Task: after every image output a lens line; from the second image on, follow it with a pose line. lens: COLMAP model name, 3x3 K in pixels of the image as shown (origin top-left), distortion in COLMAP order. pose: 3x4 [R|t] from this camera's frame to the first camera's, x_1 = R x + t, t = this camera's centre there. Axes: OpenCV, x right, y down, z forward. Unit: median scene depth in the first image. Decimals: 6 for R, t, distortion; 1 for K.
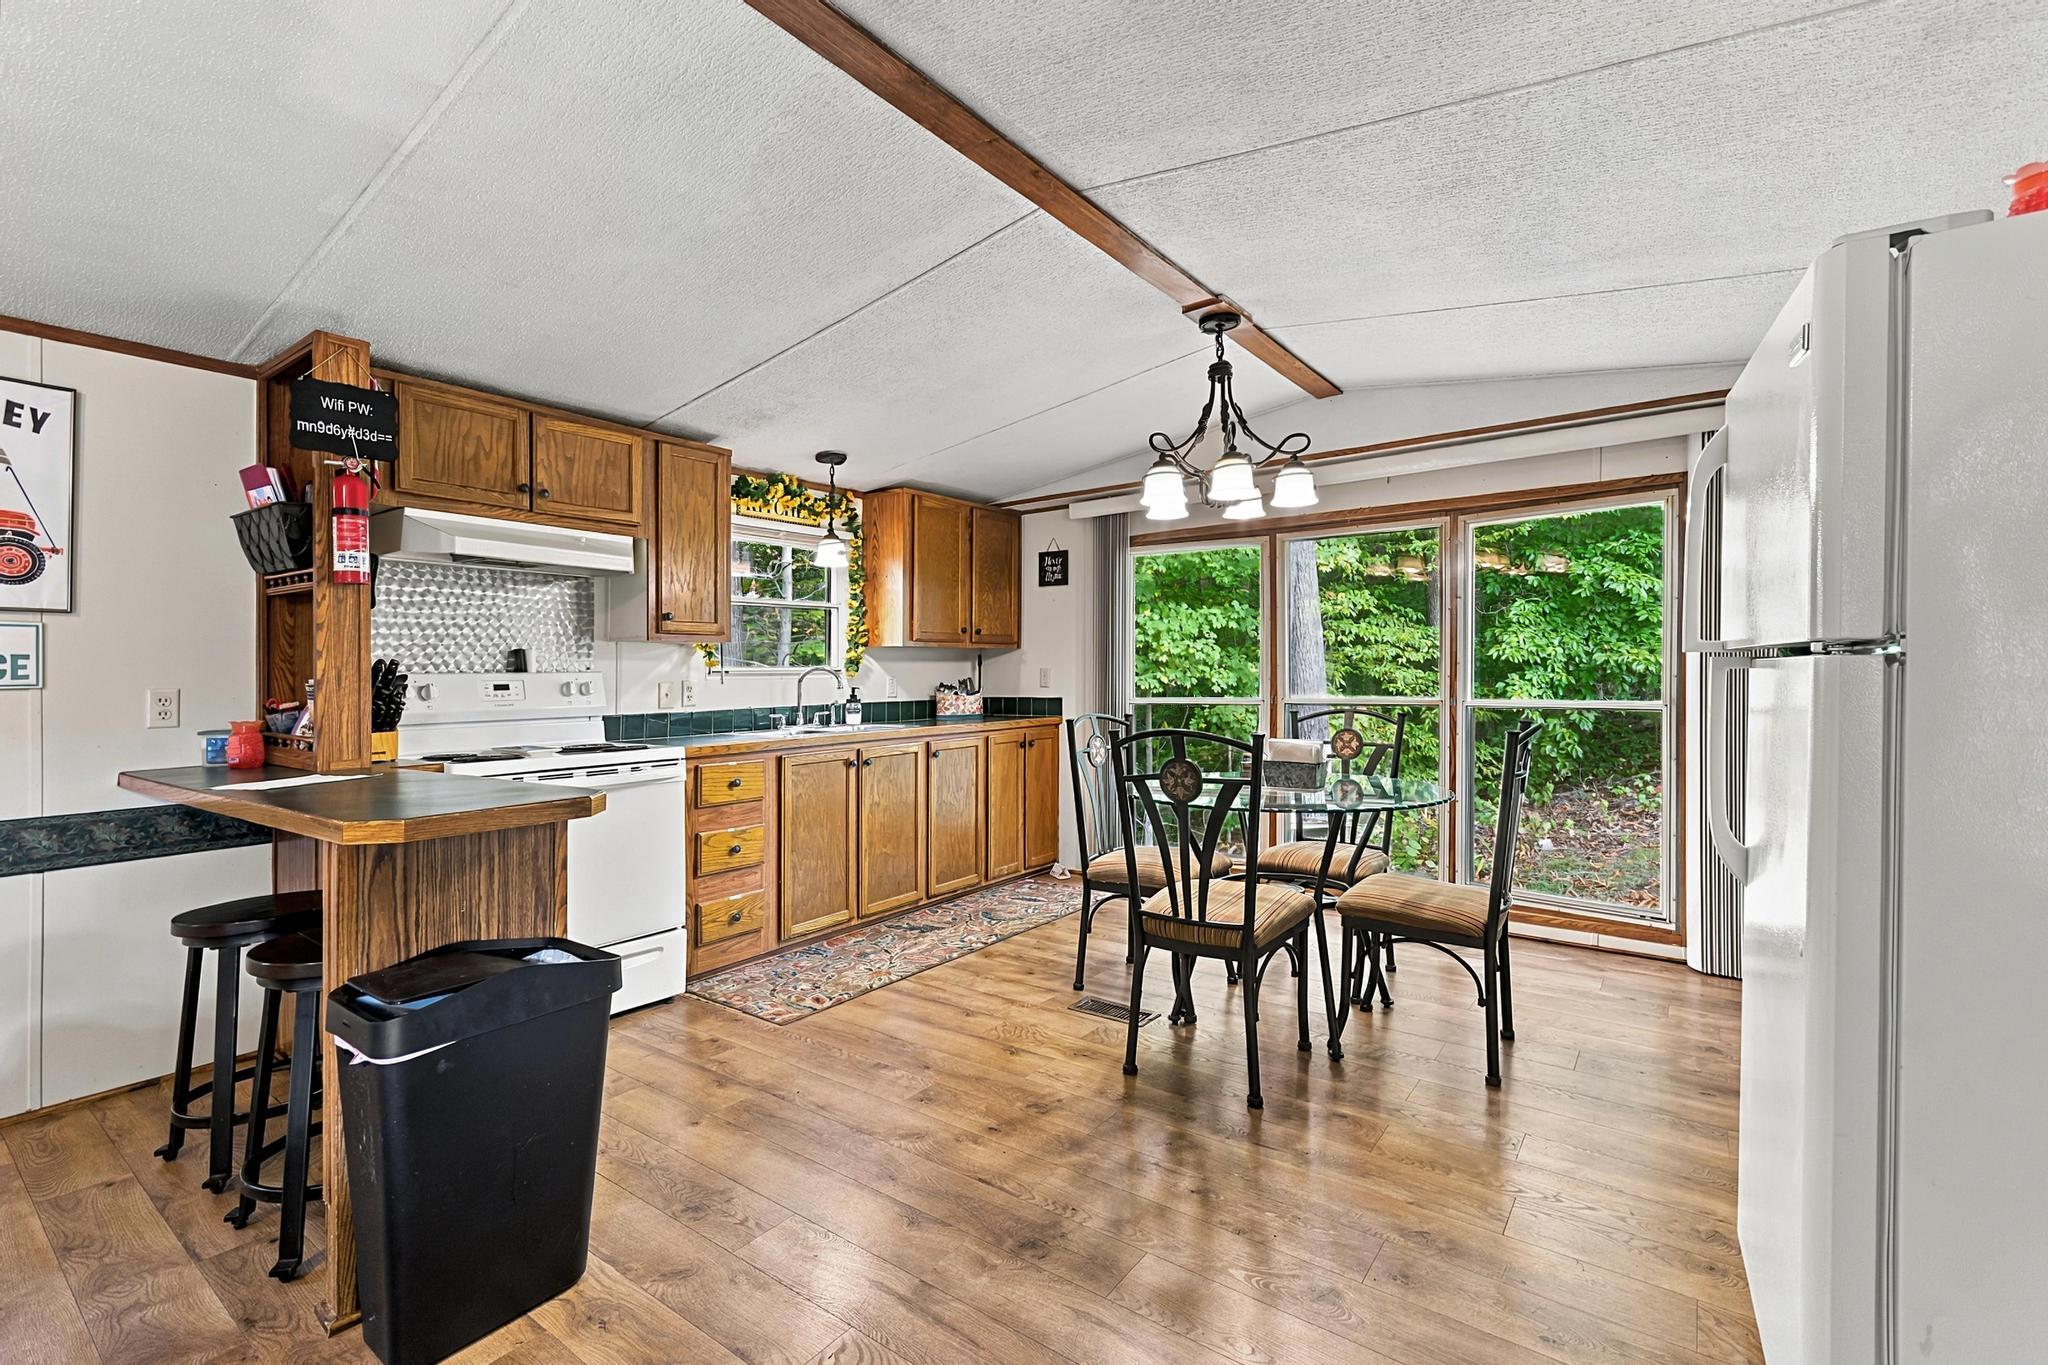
lens RADIAL K [[916.6, 0, 1026.4], [0, 916.6, 679.1], [0, 0, 1]] dist [0.000243, 0.000284]
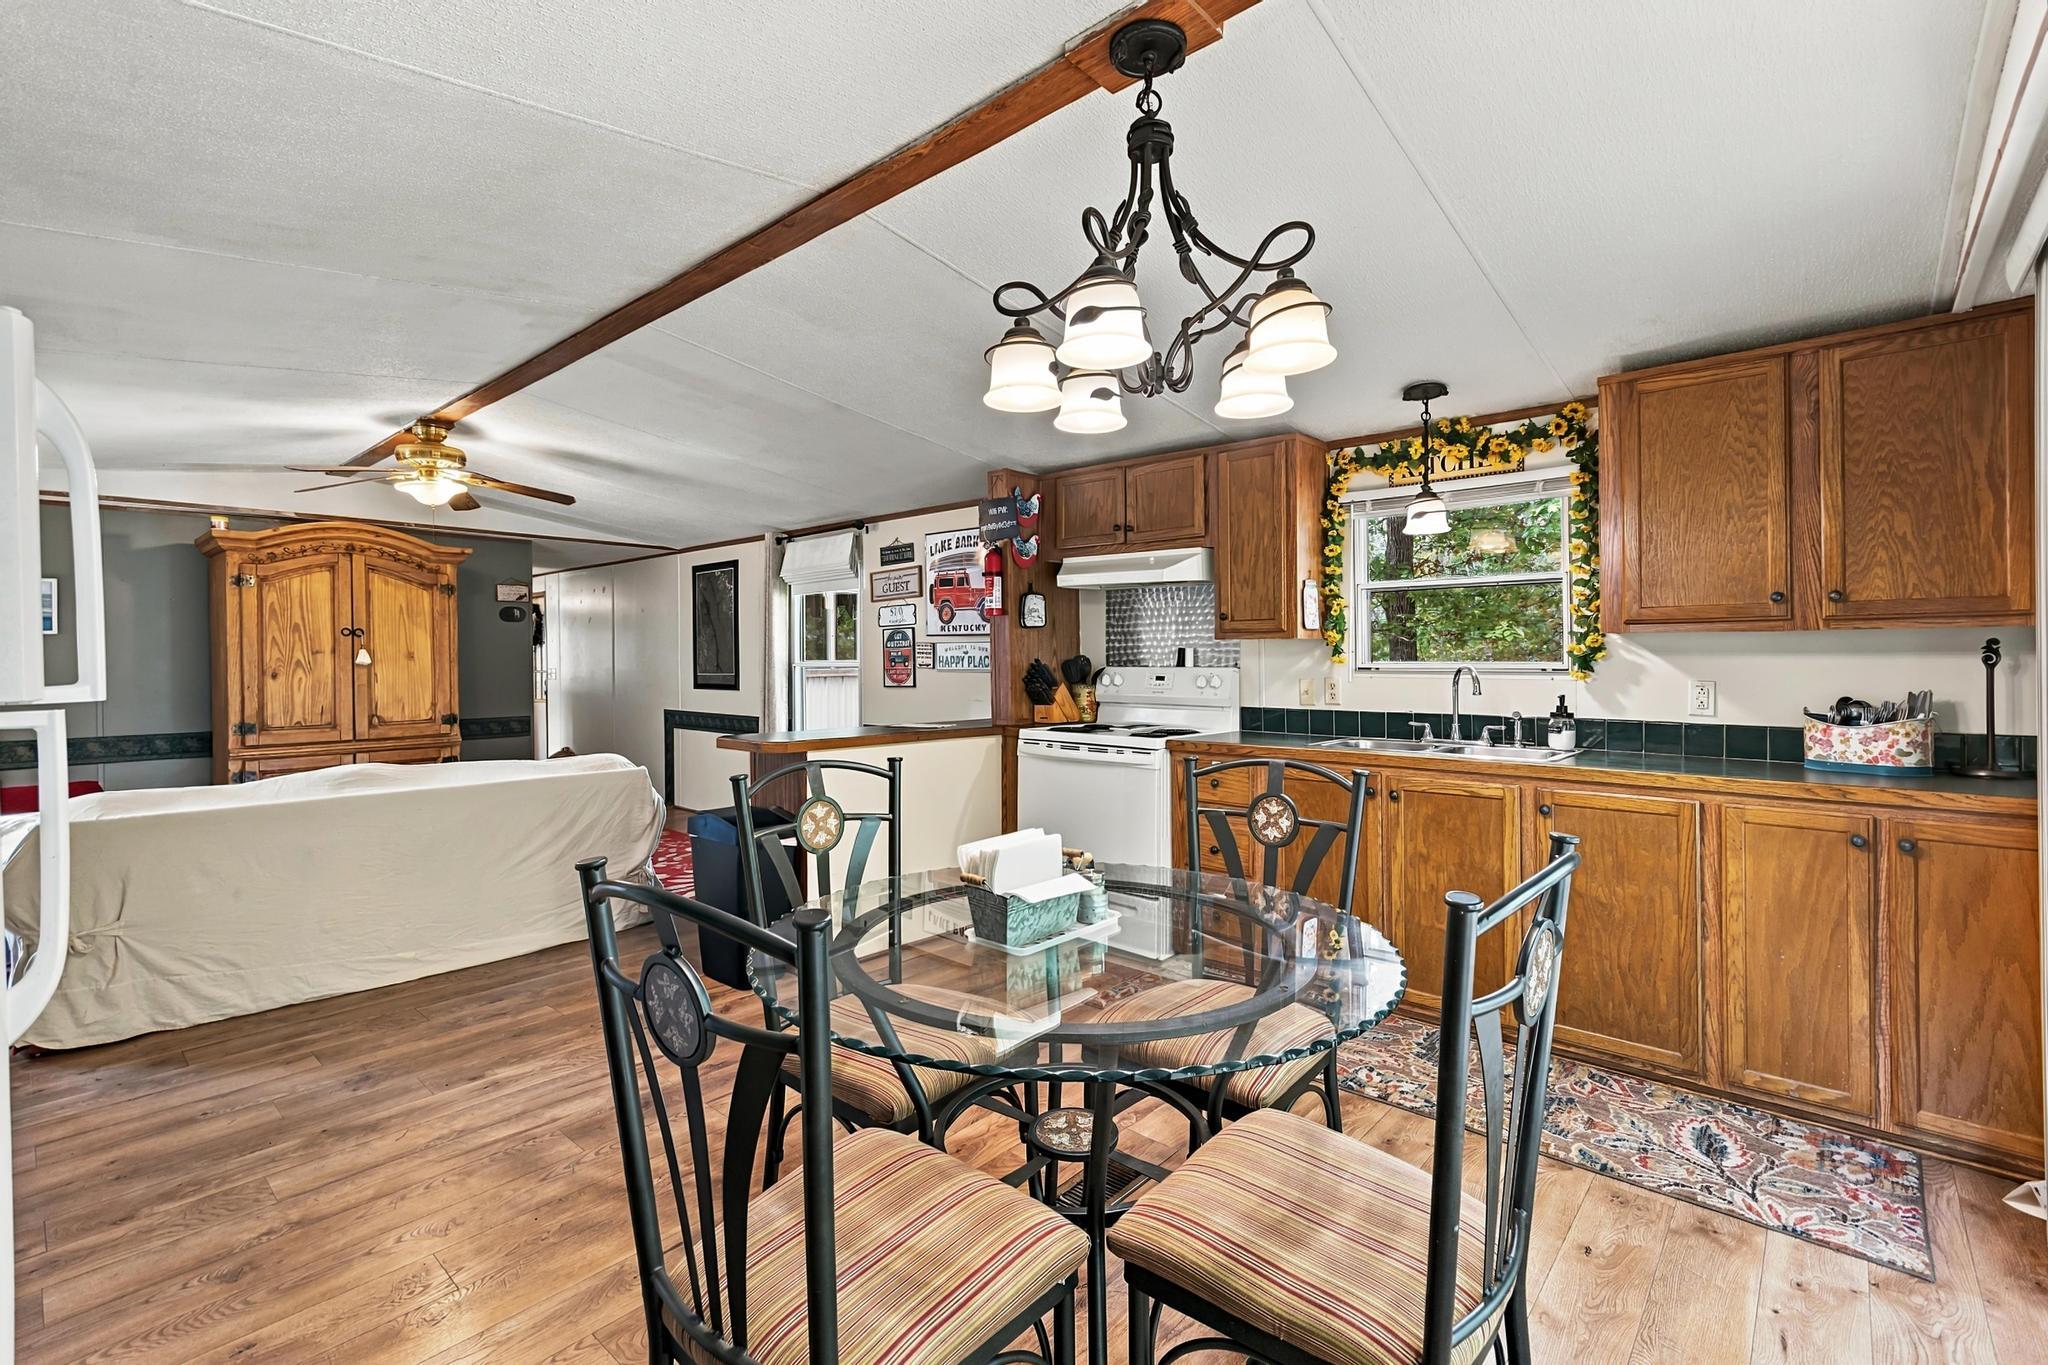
lens RADIAL K [[916.6, 0, 1024.1], [0, 916.6, 664.8], [0, 0, 1]] dist [0.000243, 0.000284]
pose [[-0.111217, 0.024336, -0.993498, 0.555996], [0.000632, 0.999702, 0.024417, -0.031609], [0.993796, 0.002088, -0.111200, 0.725884]]
